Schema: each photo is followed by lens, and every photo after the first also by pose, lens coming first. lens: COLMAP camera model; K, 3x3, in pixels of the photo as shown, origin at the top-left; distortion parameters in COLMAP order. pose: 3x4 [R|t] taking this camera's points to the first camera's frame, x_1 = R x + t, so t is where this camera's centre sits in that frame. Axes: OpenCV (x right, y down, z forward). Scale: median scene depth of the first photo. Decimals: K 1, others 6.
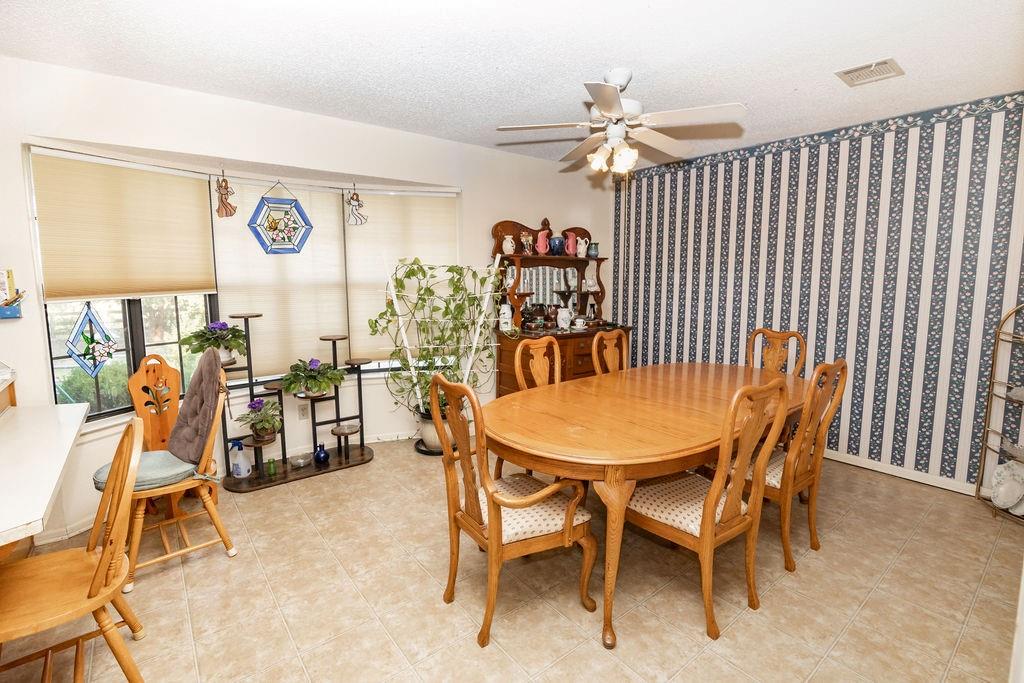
lens RADIAL K [[468.4, 0, 517.2], [0, 468.4, 330.5], [0, 0, 1]] dist [-0.019143, 0.001127]
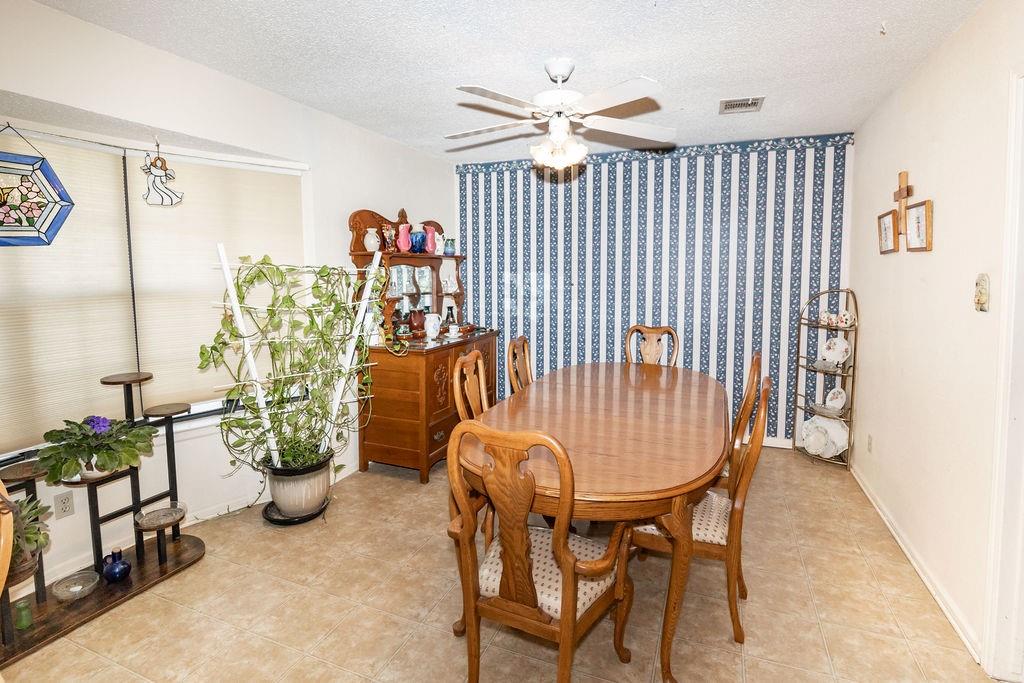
lens RADIAL K [[495.6, 0, 526.3], [0, 495.6, 306.5], [0, 0, 1]] dist [-0.014462, -0.000547]
pose [[0.866628, -0.039947, 0.497352, -0.246567], [0.059912, 0.997909, -0.024246, -0.033048], [-0.495344, 0.050810, 0.867210, 0.139569]]
